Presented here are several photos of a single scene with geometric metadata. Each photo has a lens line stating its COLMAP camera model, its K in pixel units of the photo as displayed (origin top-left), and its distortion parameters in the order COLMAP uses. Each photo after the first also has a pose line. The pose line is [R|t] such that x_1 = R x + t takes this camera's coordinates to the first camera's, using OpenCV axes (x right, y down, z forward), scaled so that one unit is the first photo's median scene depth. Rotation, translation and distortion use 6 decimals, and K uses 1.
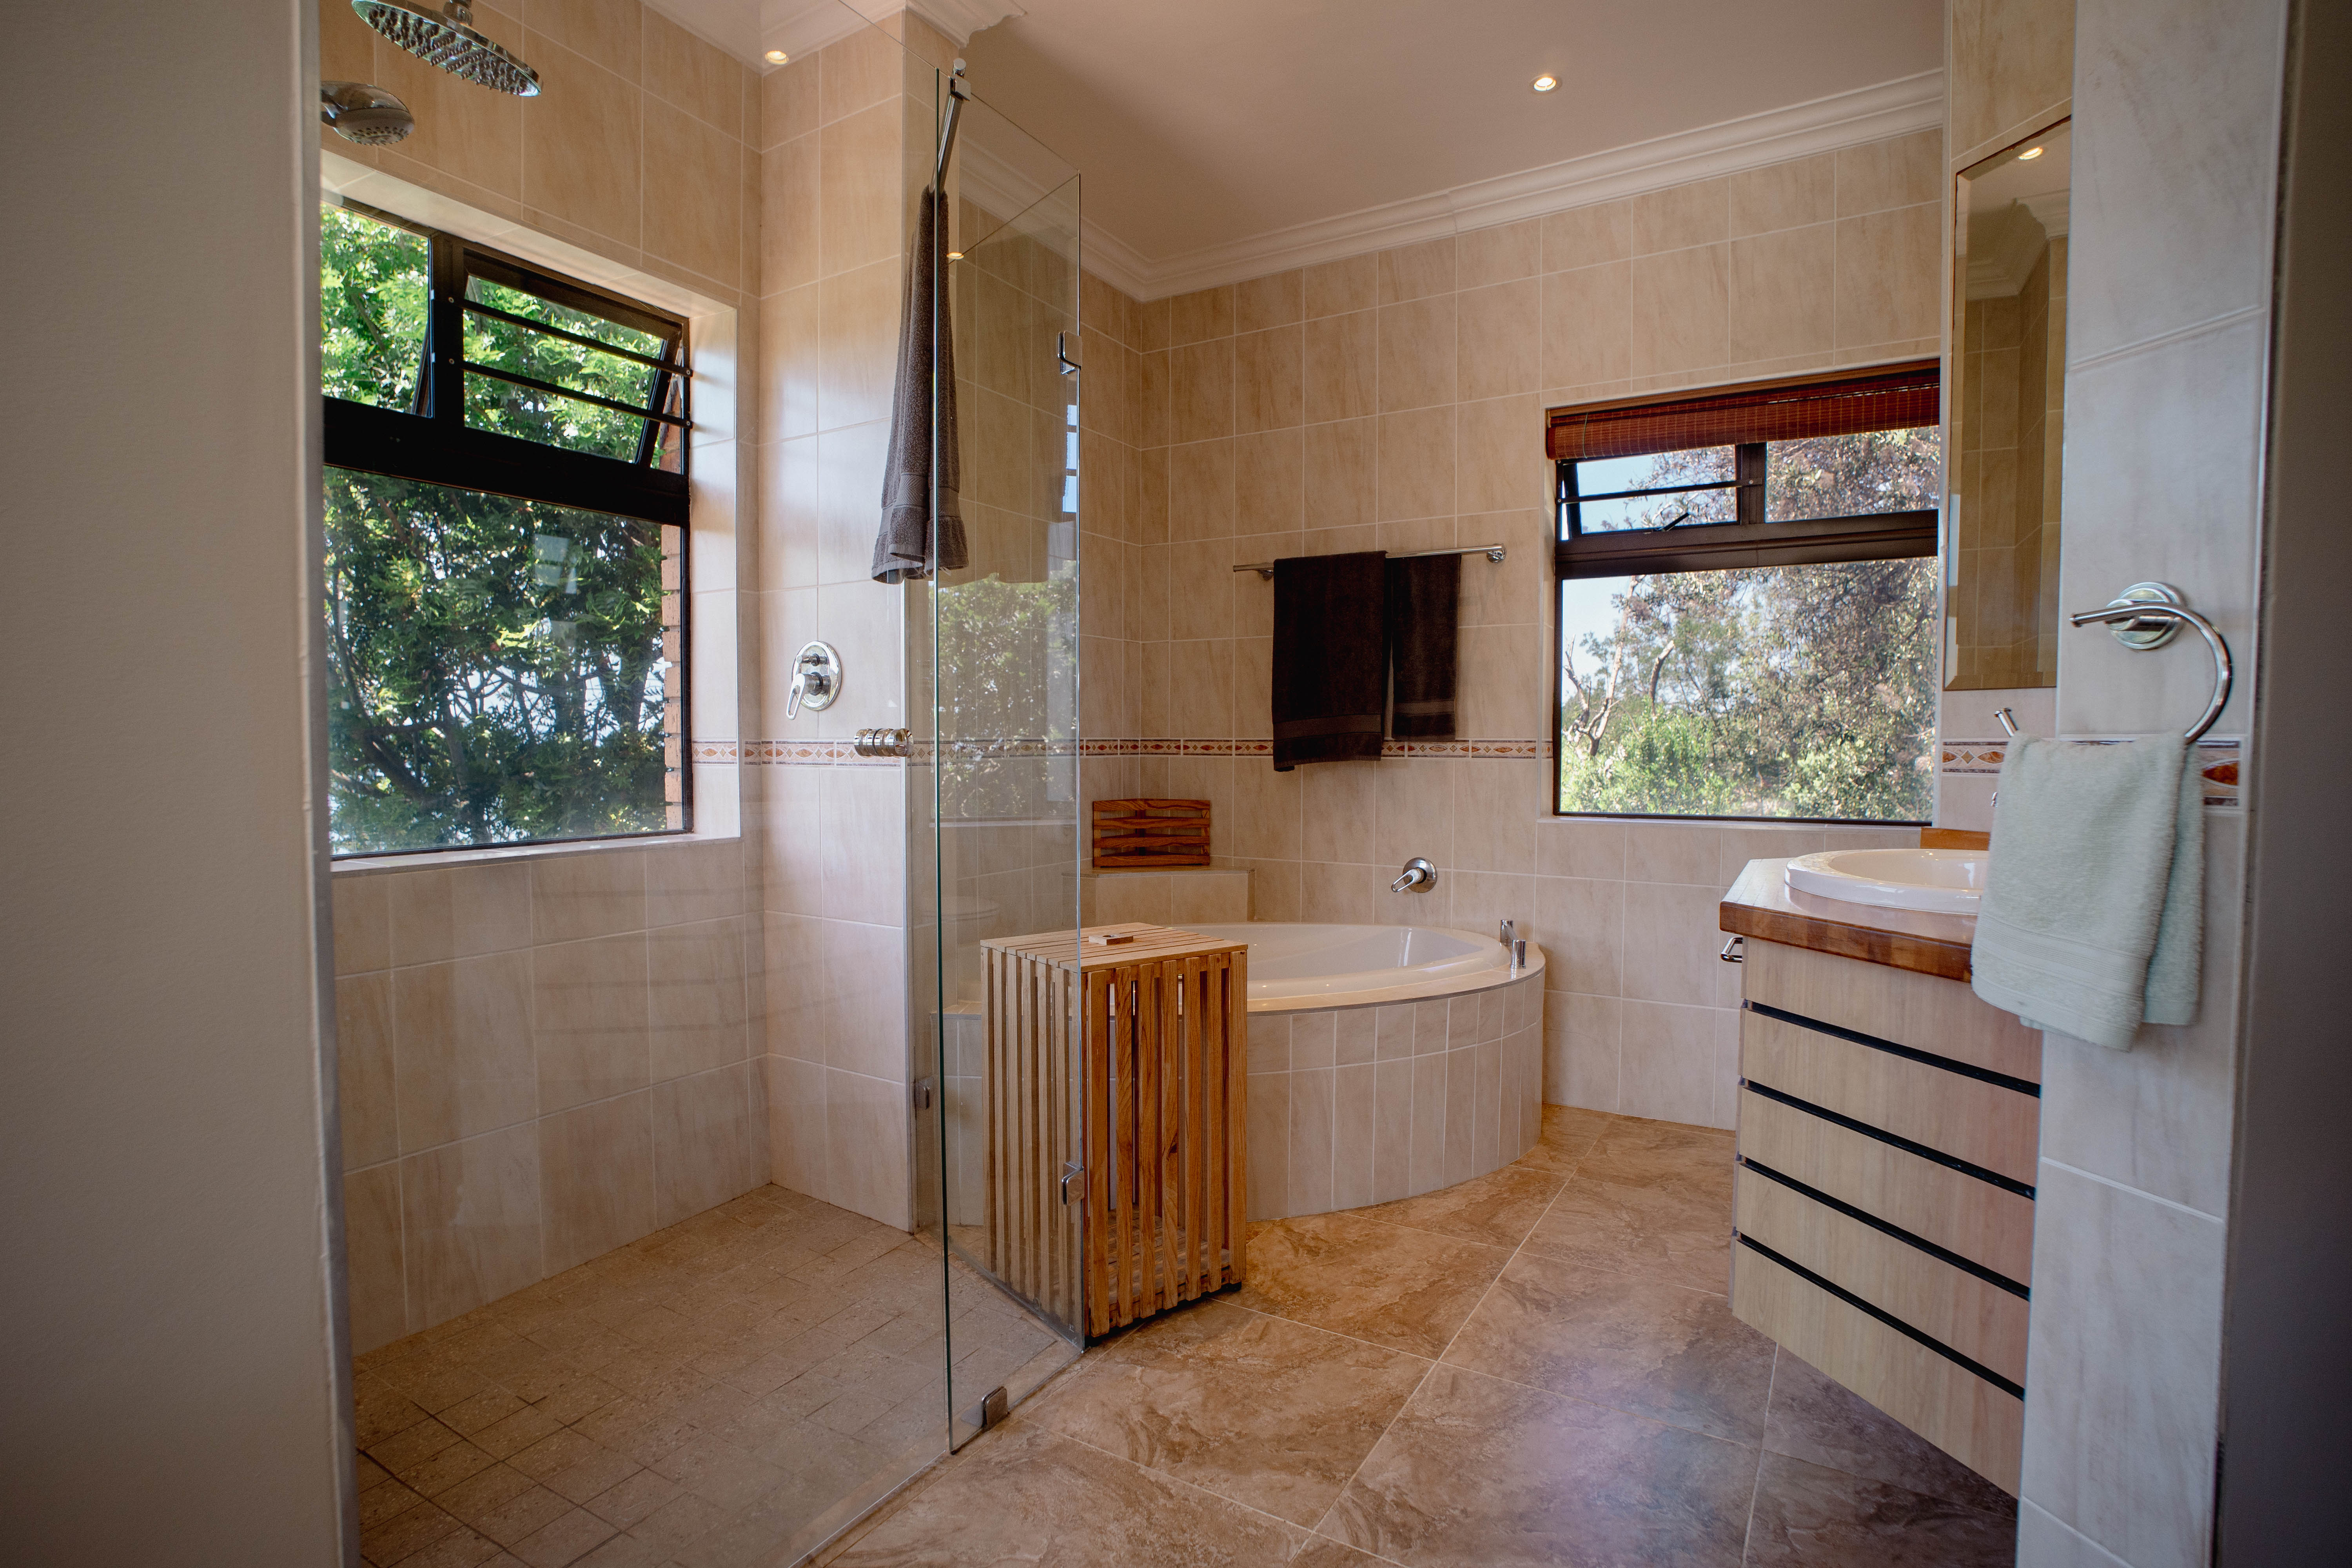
lens RADIAL K [[1111.6, 0, 1179.5], [0, 1111.6, 788.3], [0, 0, 1]] dist [-0.041742, 0.008137]
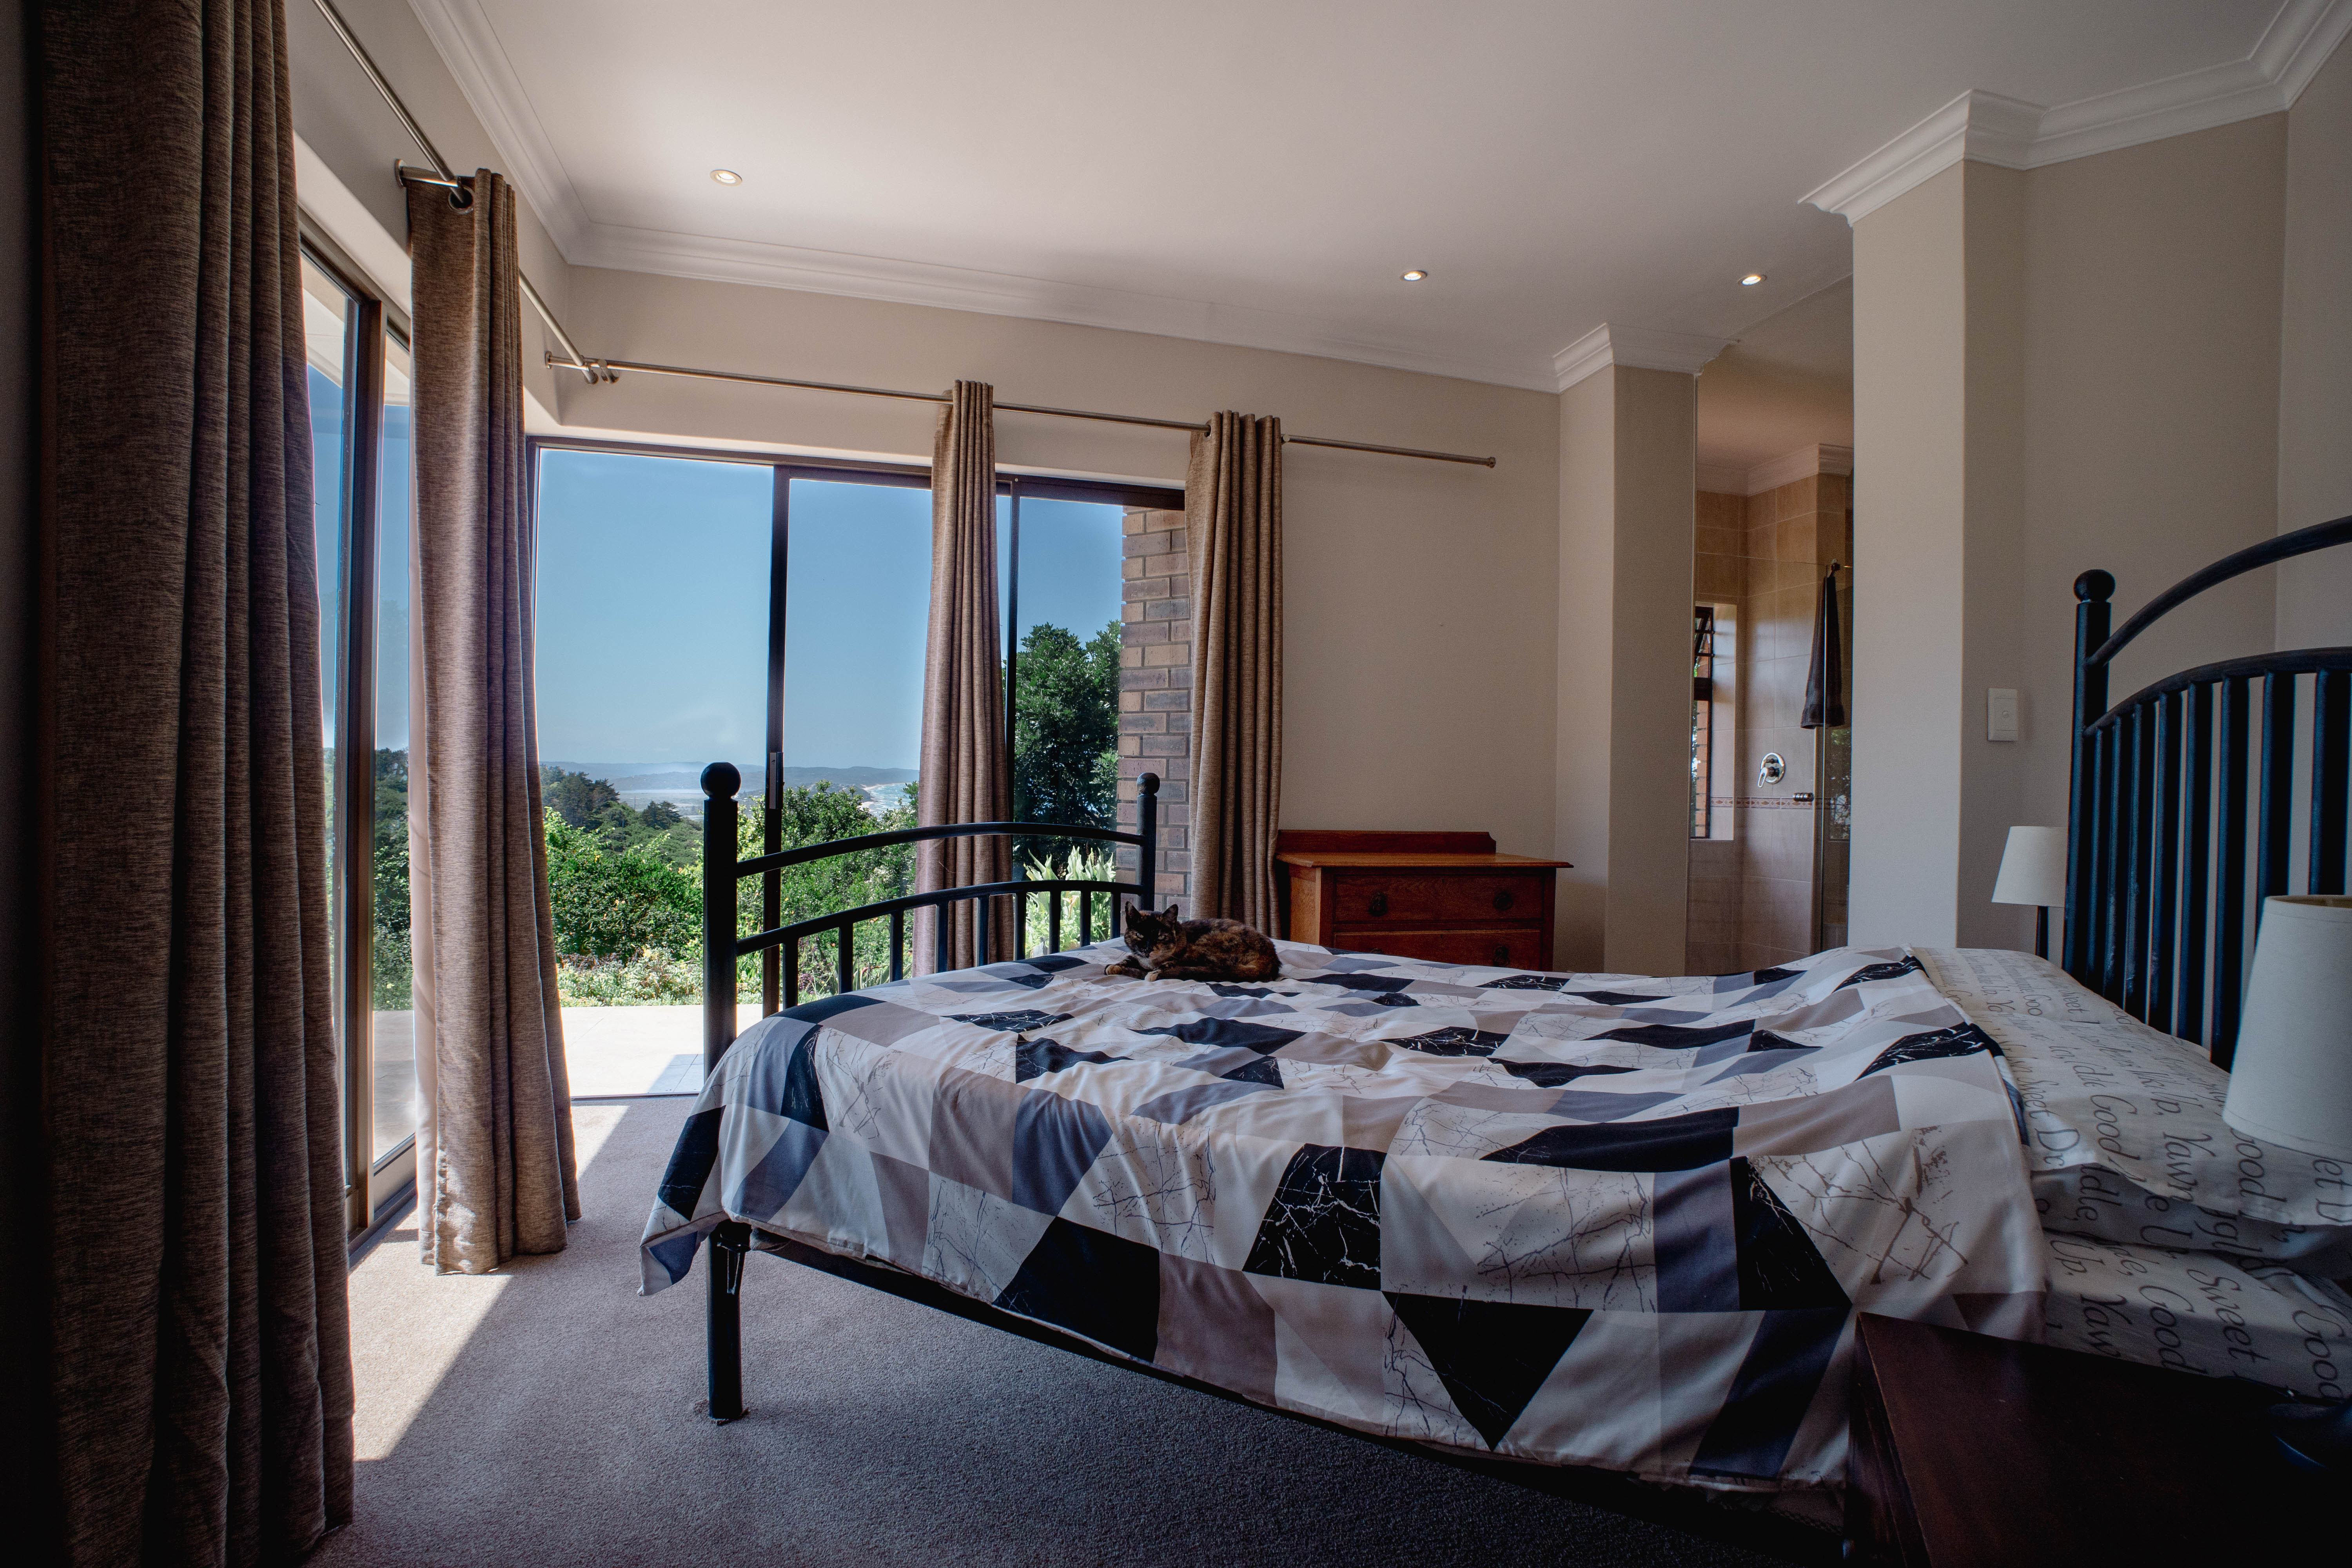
lens RADIAL K [[1111.6, 0, 1182.0], [0, 1111.6, 800.9], [0, 0, 1]] dist [-0.041742, 0.008137]
pose [[0.710881, 0.010318, -0.703236, 0.294192], [-0.036682, 0.999075, -0.022423, 0.044385], [0.702355, 0.041736, 0.710603, -1.078977]]
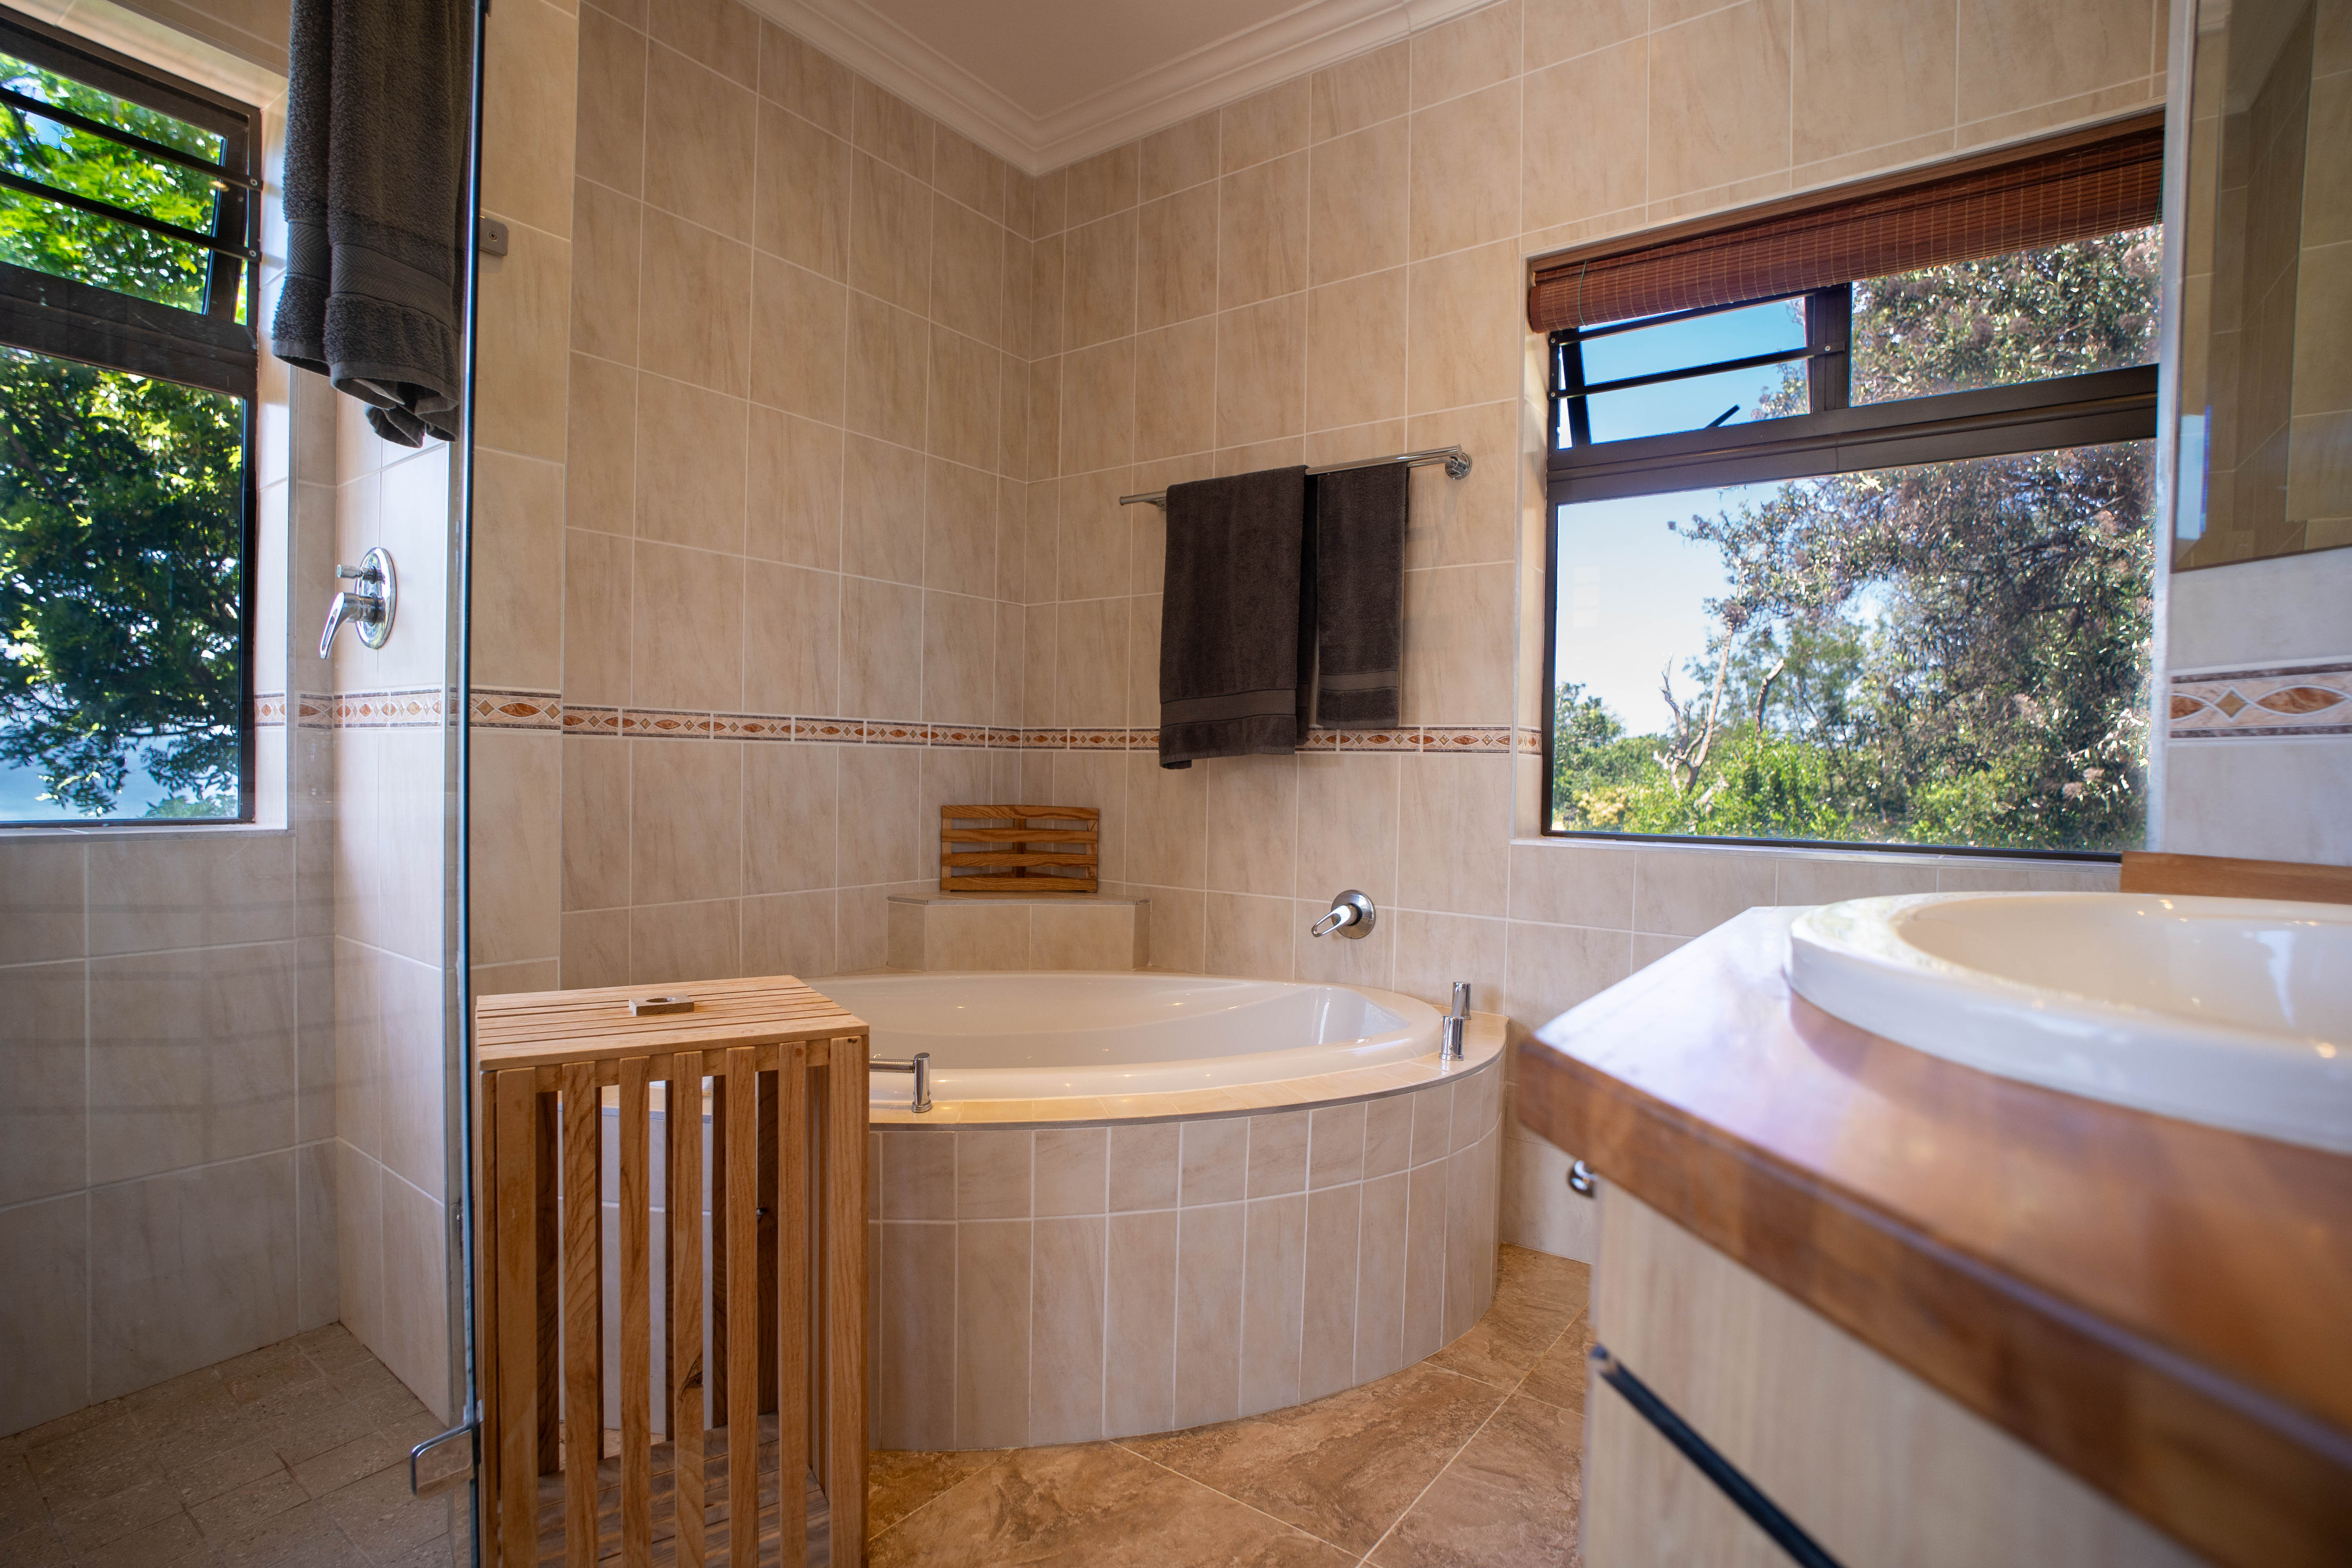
lens RADIAL K [[1111.6, 0, 1176.1], [0, 1111.6, 792.0], [0, 0, 1]] dist [-0.041742, 0.008137]
pose [[0.995527, 0.019667, -0.092408, 0.179620], [-0.021632, 0.999559, -0.020319, 0.017055], [0.091968, 0.022227, 0.995514, 0.285445]]
